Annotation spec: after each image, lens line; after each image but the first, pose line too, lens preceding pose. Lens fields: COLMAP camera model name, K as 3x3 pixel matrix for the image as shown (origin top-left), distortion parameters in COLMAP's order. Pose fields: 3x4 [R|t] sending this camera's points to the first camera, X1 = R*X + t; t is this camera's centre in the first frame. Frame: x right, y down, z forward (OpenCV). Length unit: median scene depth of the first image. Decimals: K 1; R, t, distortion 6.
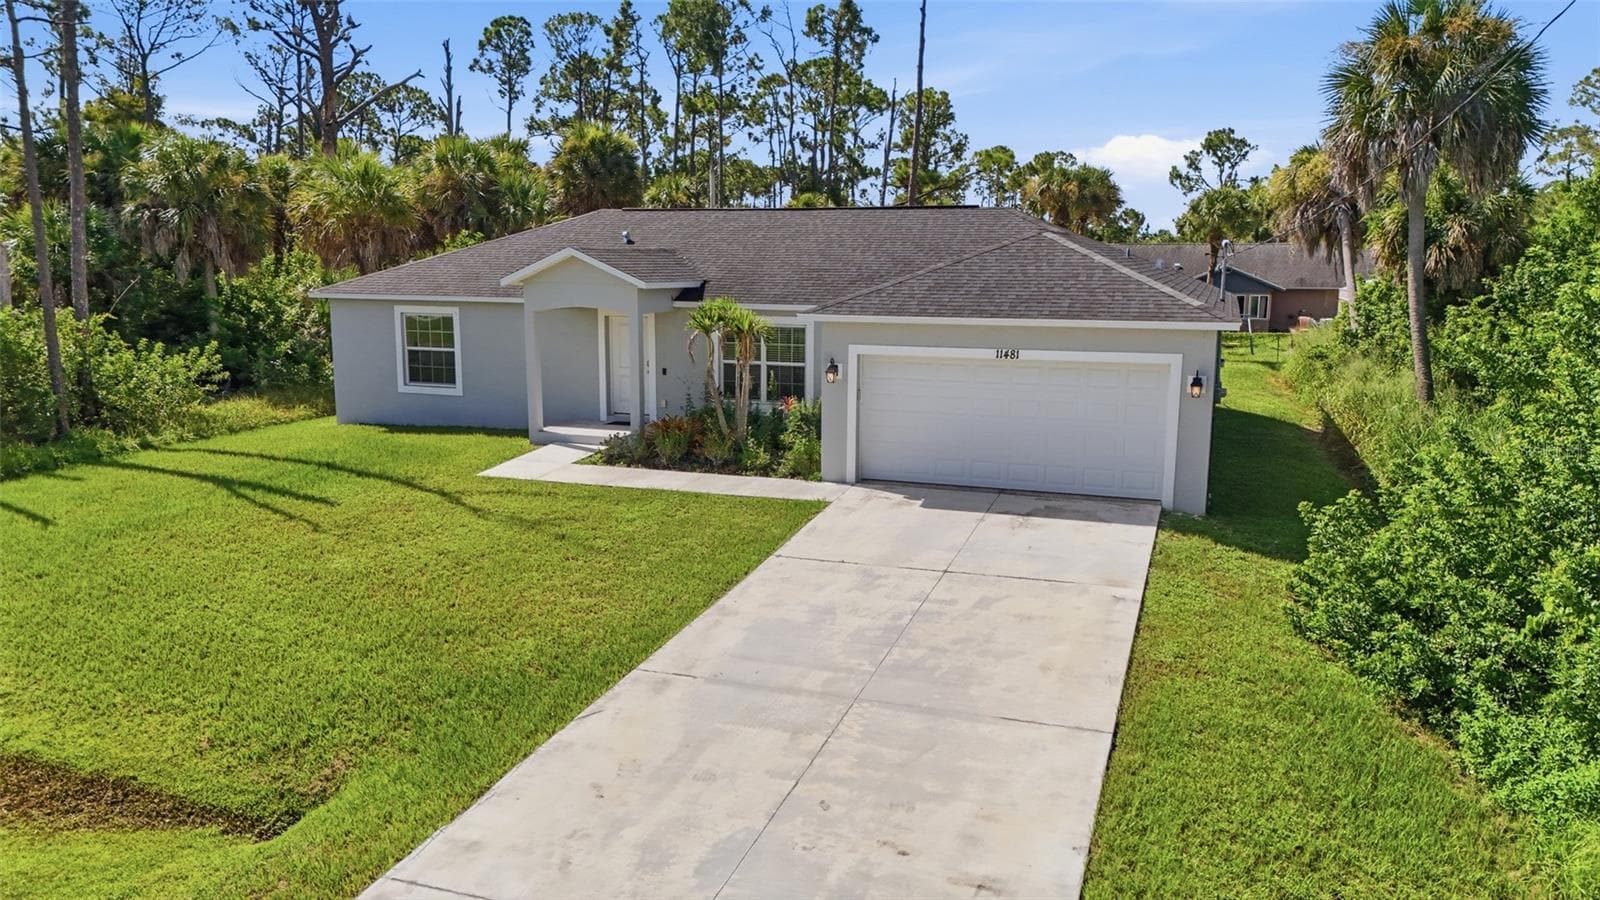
lens RADIAL K [[1177.2, 0, 798.8], [0, 1177.2, 452.0], [0, 0, 1]] dist [0.070869, -0.065762]
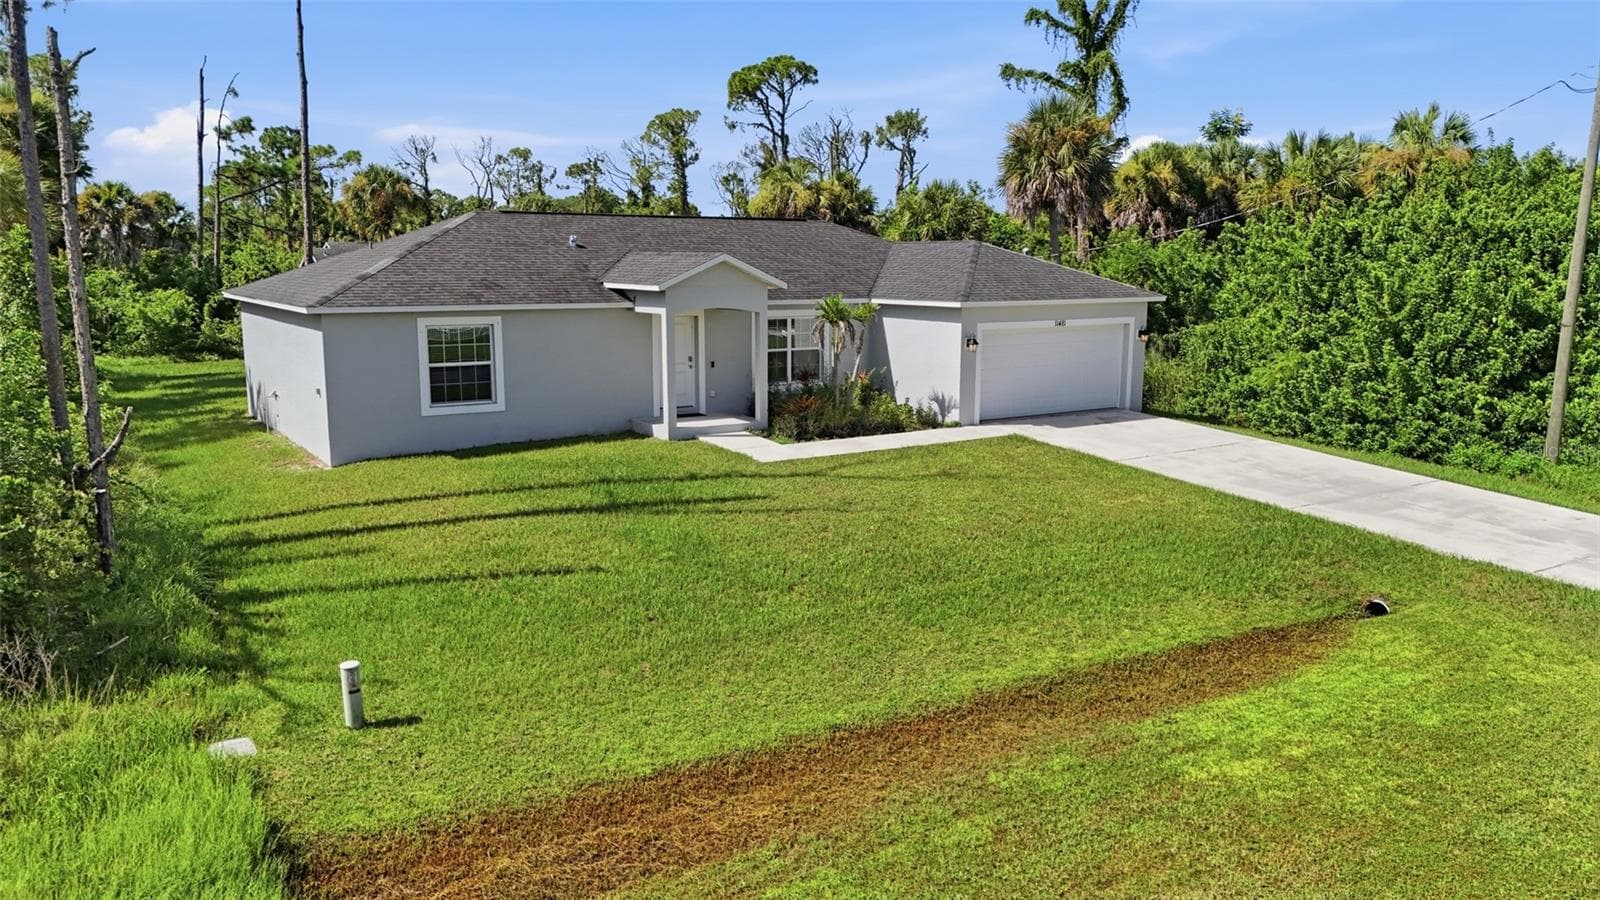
lens RADIAL K [[1177.2, 0, 798.8], [0, 1177.2, 452.0], [0, 0, 1]] dist [0.070869, -0.065762]
pose [[0.601741, -0.135233, 0.787159, -0.793985], [0.131986, 0.988848, 0.068986, -0.043684], [-0.787710, 0.062383, 0.612880, 0.216956]]
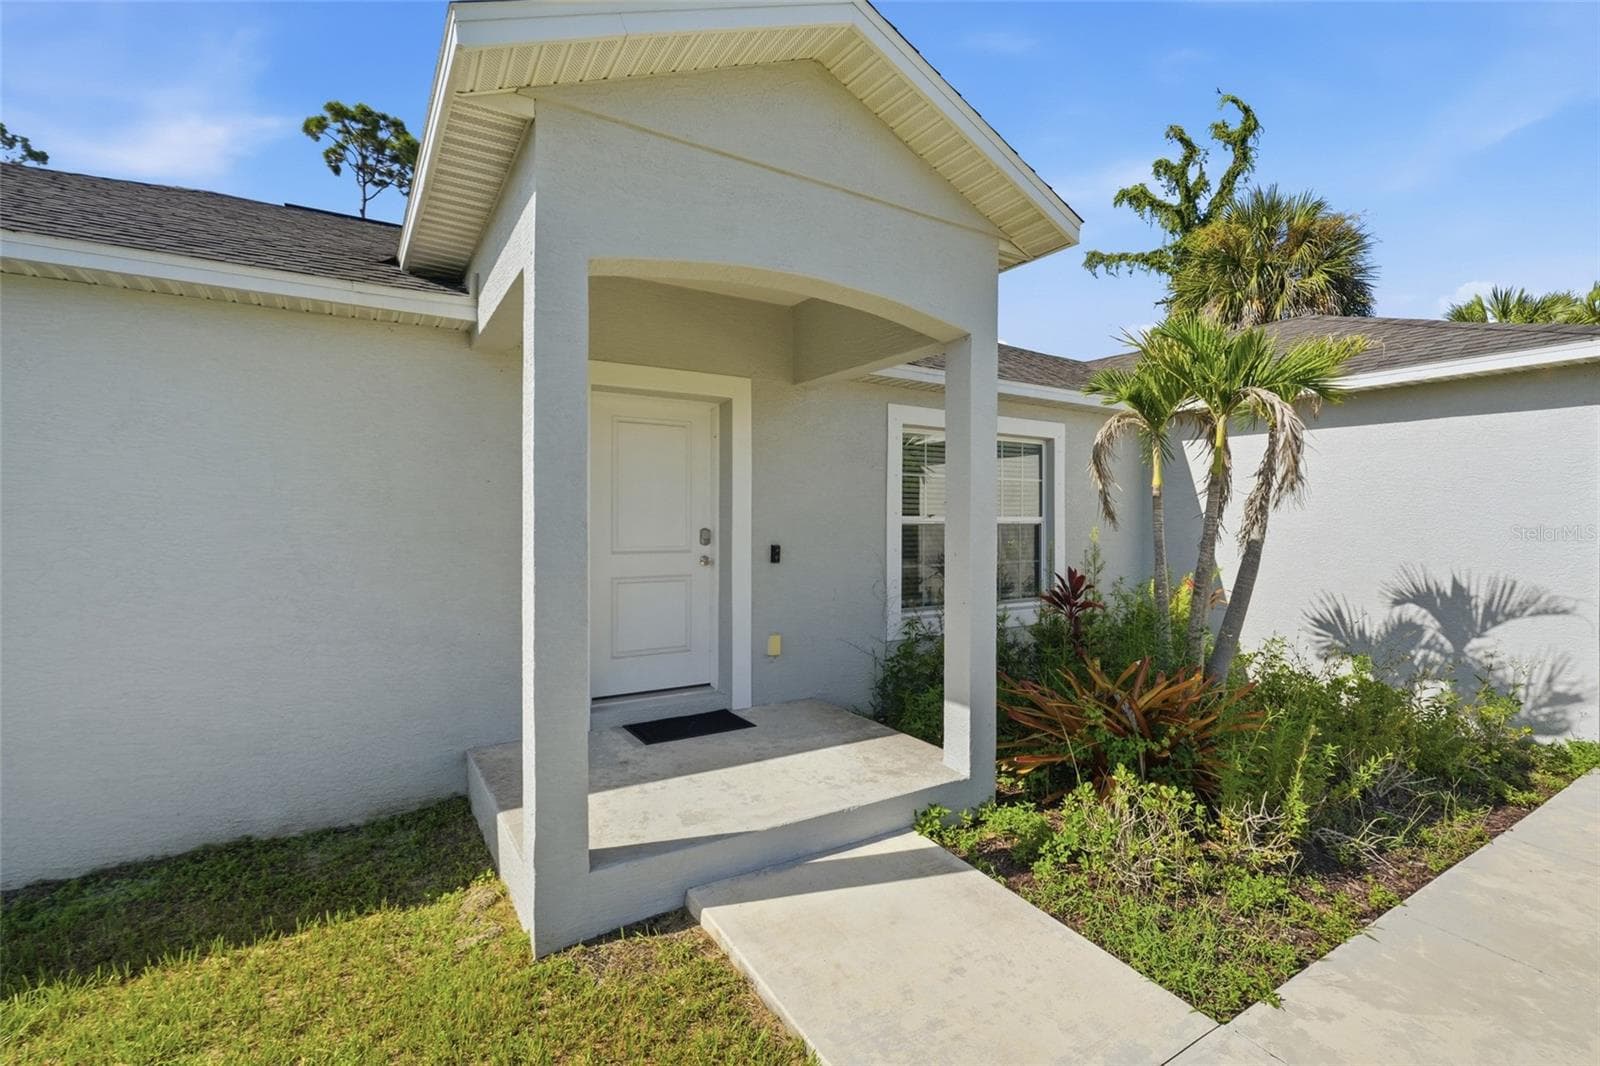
lens RADIAL K [[731.1, 0, 799.4], [0, 731.1, 510.3], [0, 0, 1]] dist [-0.000837, -0.000395]
pose [[0.622155, 0.004242, 0.782882, -0.238206], [0.126977, 0.986198, -0.106252, -0.047273], [-0.772528, 0.165513, 0.613030, 0.712915]]
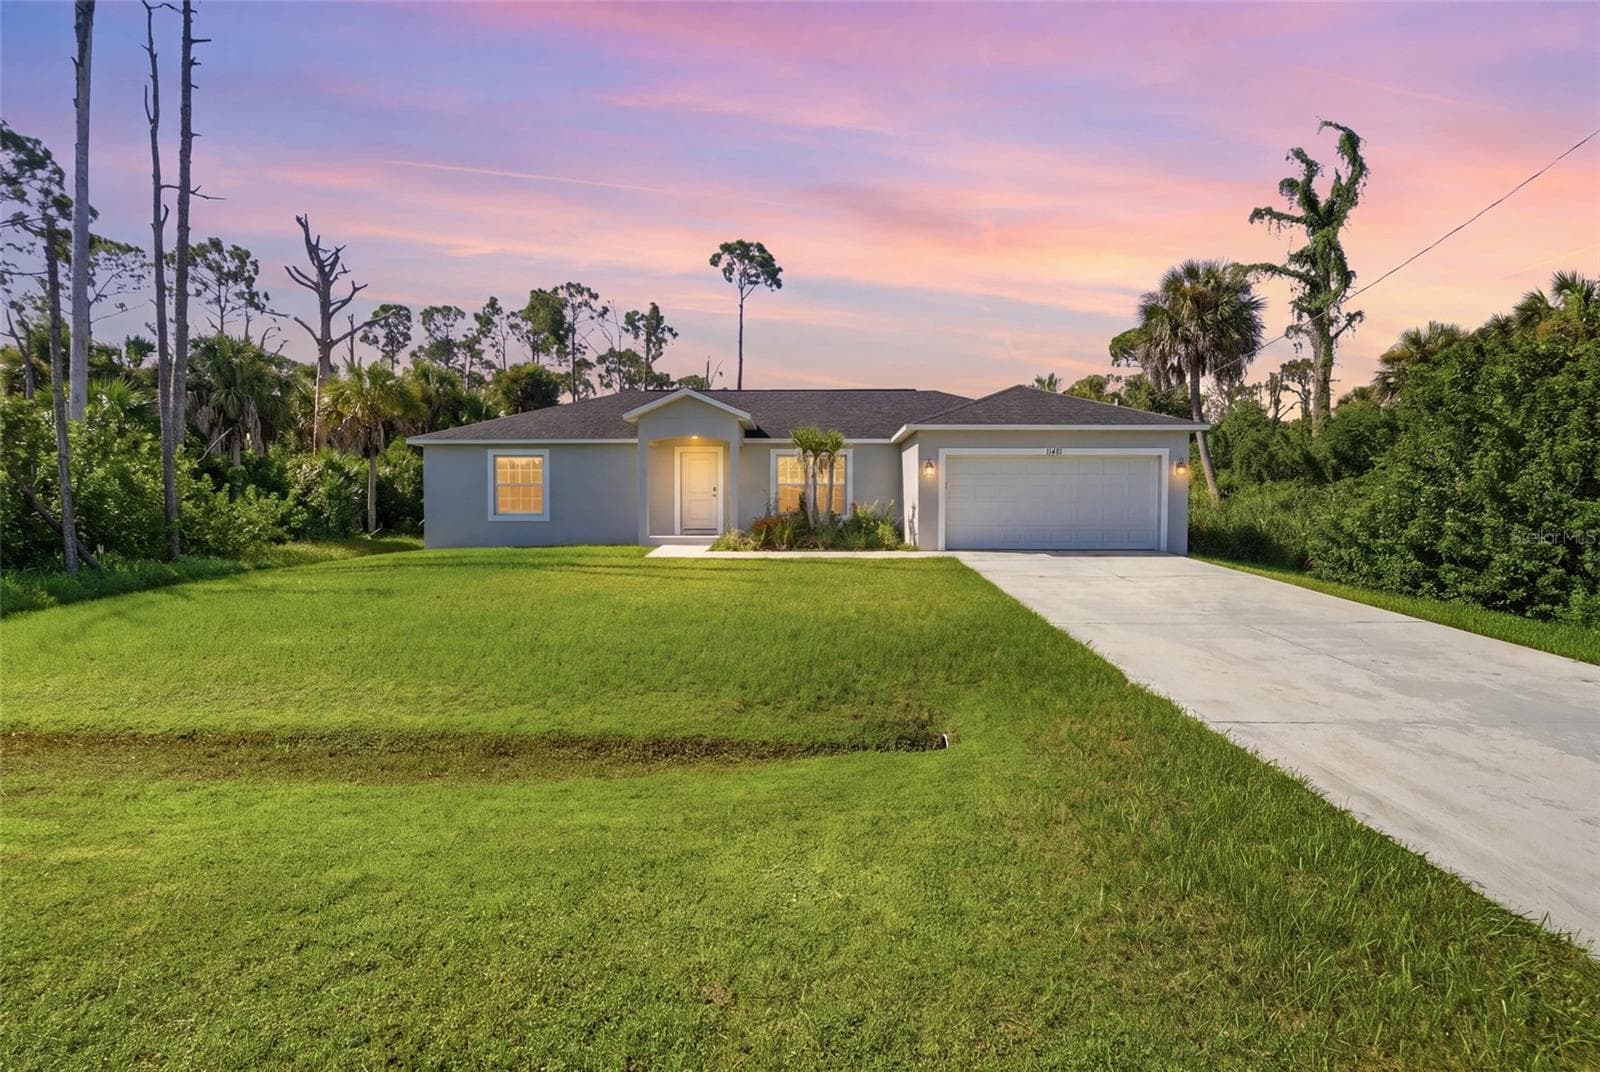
lens RADIAL K [[799.2, 0, 800.0], [0, 799.2, 536.0], [0, 0, 1]] dist [-0.003531, -0.000597]
pose [[0.945077, -0.015992, 0.326455, -0.277513], [0.059900, 0.990360, -0.124893, 0.077690], [-0.321311, 0.137589, 0.936925, 0.127407]]
